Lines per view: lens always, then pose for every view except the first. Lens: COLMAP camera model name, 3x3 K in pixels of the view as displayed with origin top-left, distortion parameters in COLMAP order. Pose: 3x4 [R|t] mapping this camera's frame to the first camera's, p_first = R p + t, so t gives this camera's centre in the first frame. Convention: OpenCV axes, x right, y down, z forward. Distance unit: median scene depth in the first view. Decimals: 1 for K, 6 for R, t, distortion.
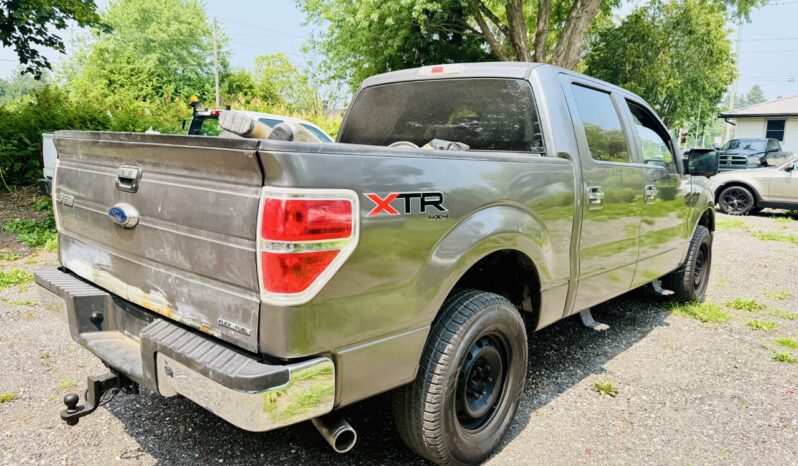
lens RADIAL K [[562.4, 0, 400.9], [0, 562.4, 234.0], [0, 0, 1]] dist [0.019200, -0.006532]
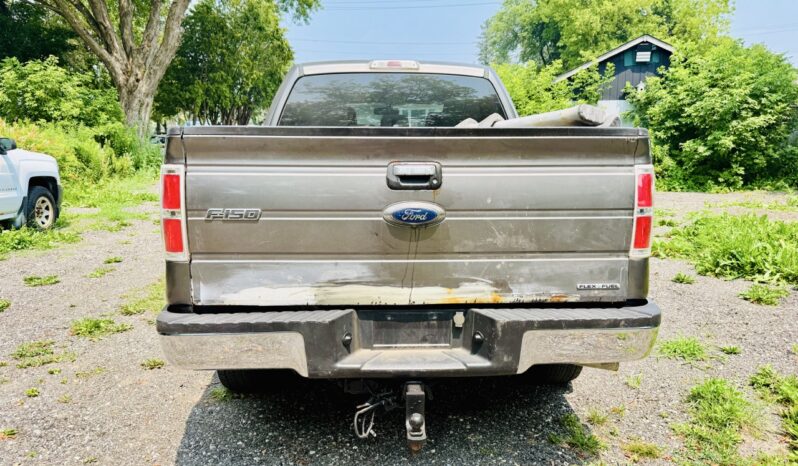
lens RADIAL K [[562.4, 0, 397.4], [0, 562.4, 230.3], [0, 0, 1]] dist [0.019200, -0.006532]
pose [[0.757149, -0.141999, 0.637623, -1.223132], [0.133759, 0.989107, 0.061441, -0.075512], [-0.639402, 0.038768, 0.767895, 0.313142]]
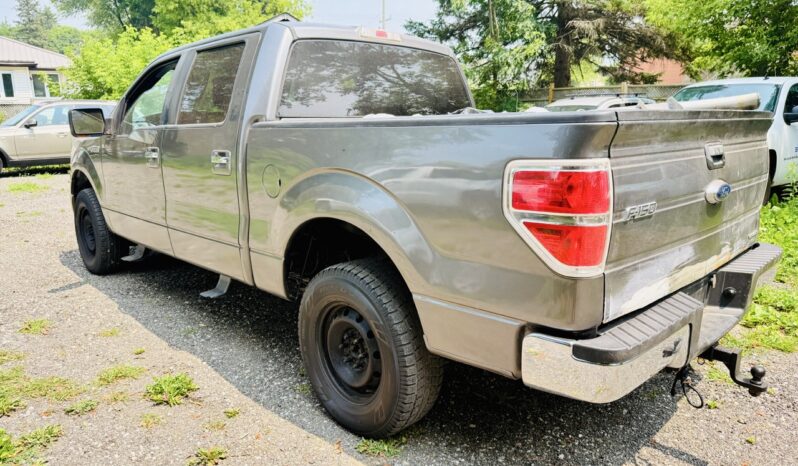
lens RADIAL K [[562.4, 0, 398.9], [0, 562.4, 232.8], [0, 0, 1]] dist [0.019200, -0.006532]
pose [[0.148233, -0.246662, 0.957698, -1.722515], [0.171494, 0.960136, 0.220746, -0.313964], [-0.973970, 0.131517, 0.184625, 1.520211]]
